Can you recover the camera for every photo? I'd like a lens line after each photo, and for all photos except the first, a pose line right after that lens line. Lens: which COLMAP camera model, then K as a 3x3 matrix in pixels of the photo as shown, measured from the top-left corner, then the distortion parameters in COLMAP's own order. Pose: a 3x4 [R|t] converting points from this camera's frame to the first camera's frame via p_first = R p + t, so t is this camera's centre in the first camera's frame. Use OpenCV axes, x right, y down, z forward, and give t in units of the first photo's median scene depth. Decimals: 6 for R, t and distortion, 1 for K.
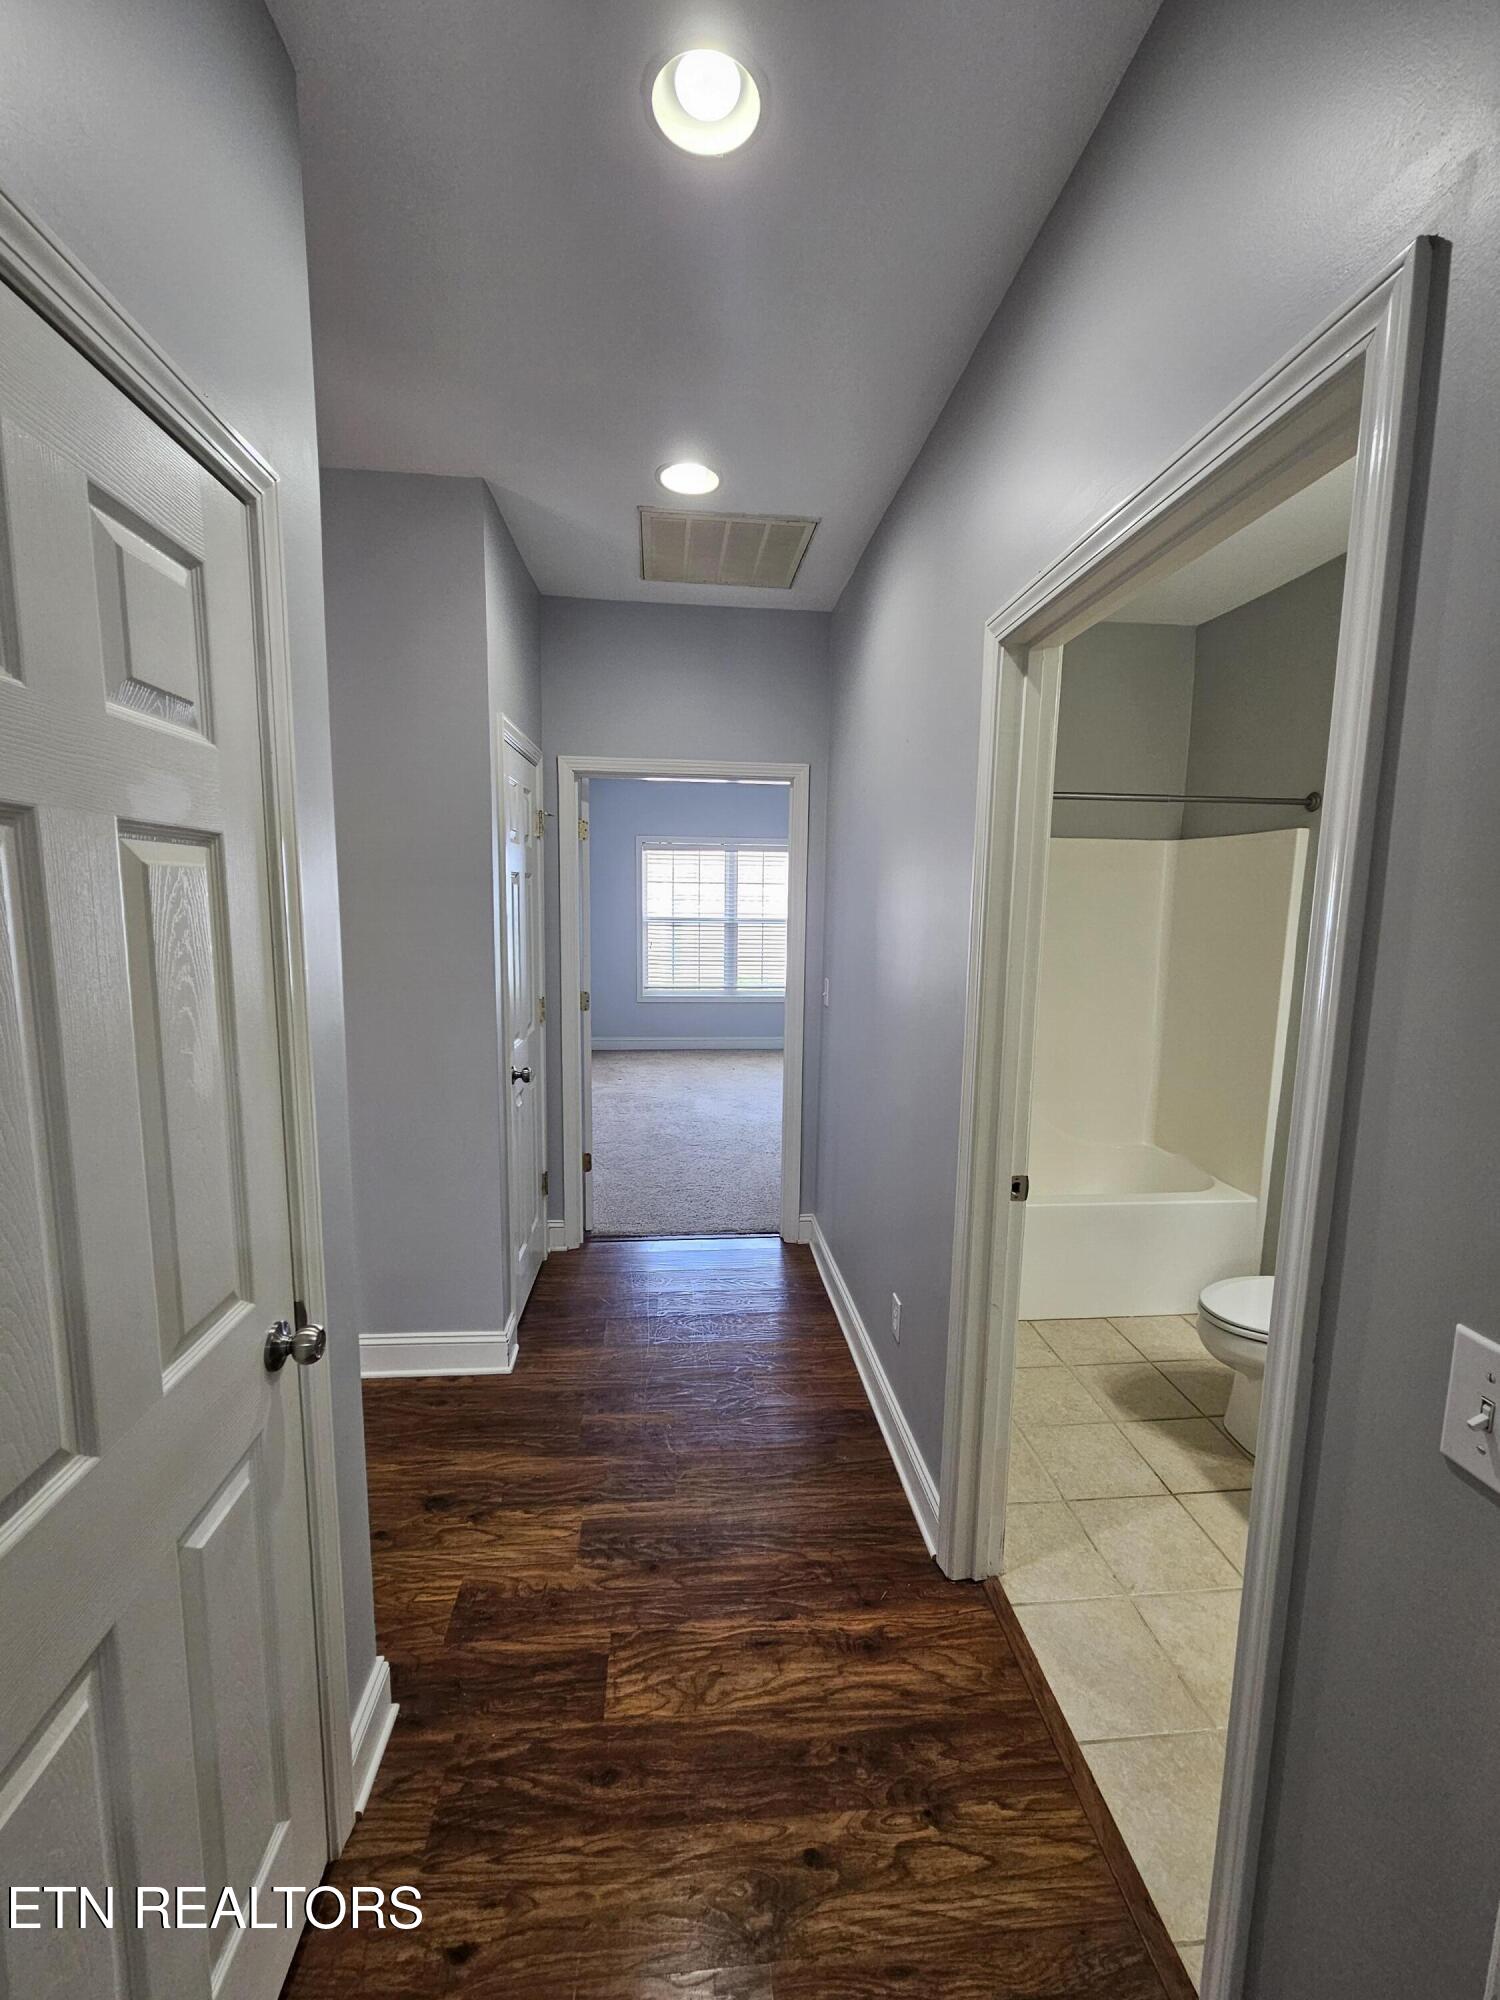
lens RADIAL K [[817.0, 0, 750.4], [0, 817.0, 1005.9], [0, 0, 1]] dist [-0.006335, 0.000871]
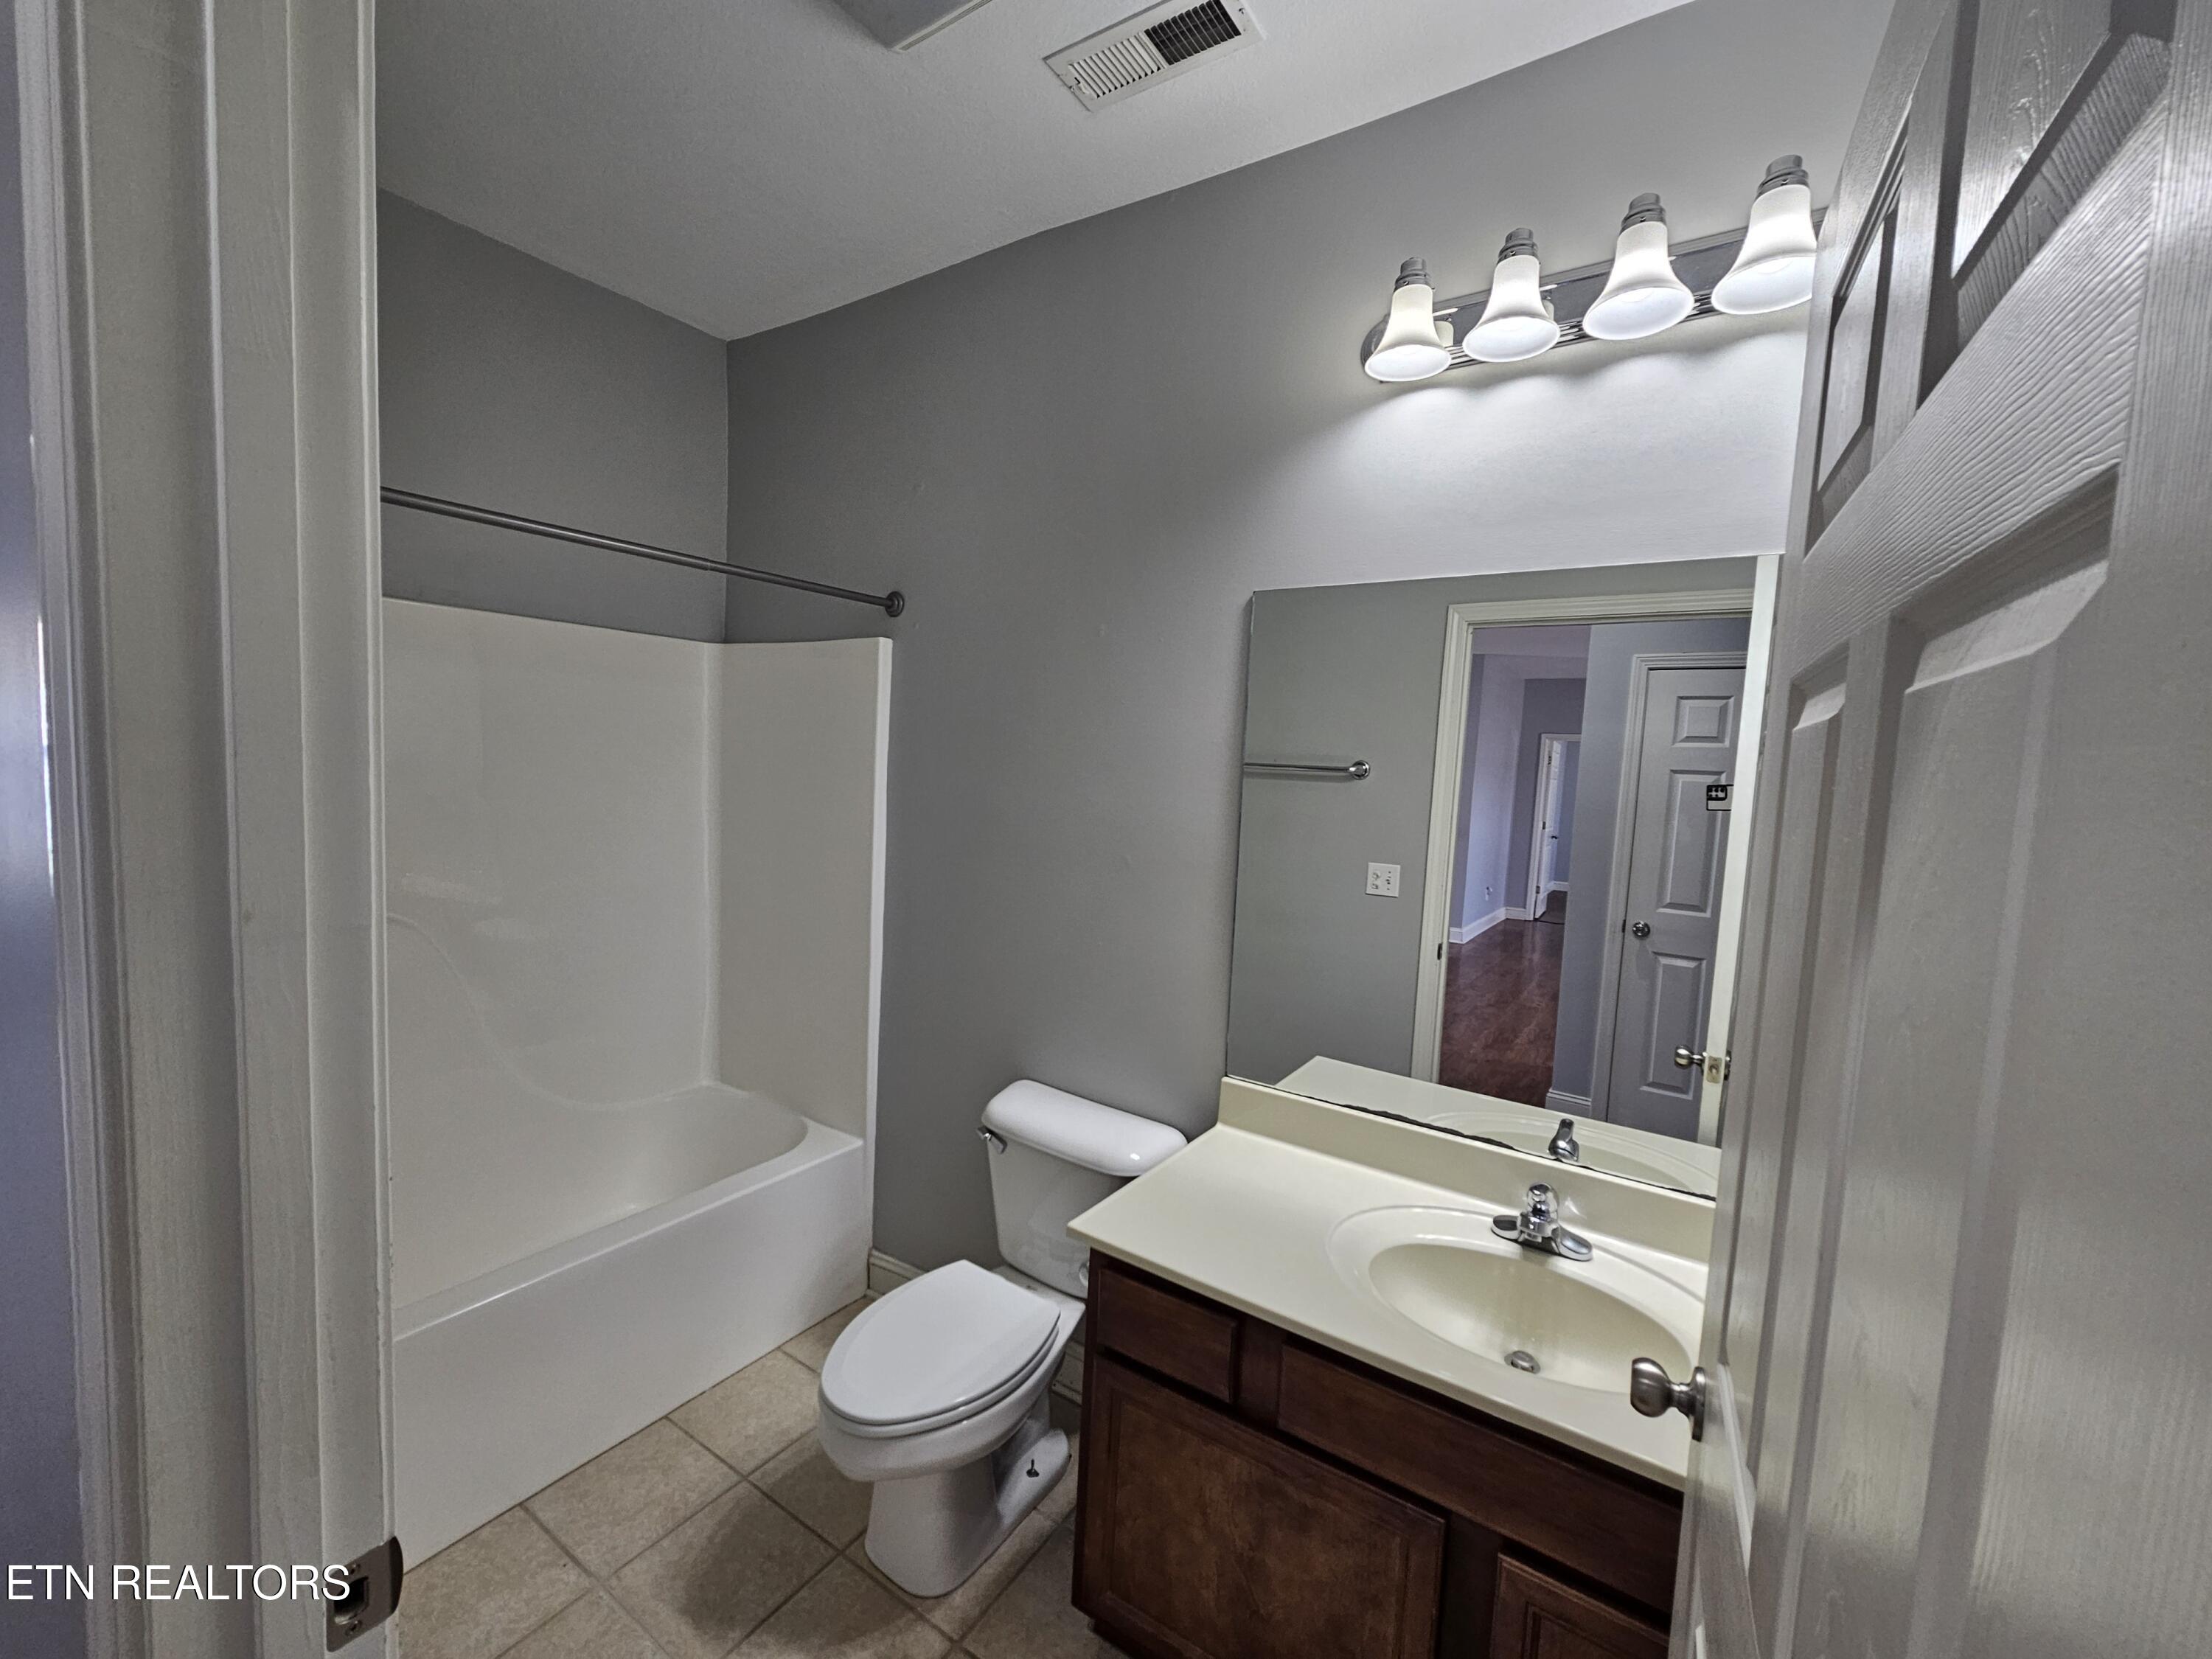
lens RADIAL K [[903.6, 0, 1109.1], [0, 903.6, 832.8], [0, 0, 1]] dist [-0.006335, 0.000871]
pose [[0.628854, -0.051458, 0.775819, 0.134897], [0.067455, 0.997656, 0.011496, -0.030850], [-0.774592, 0.045103, 0.630851, 0.281627]]
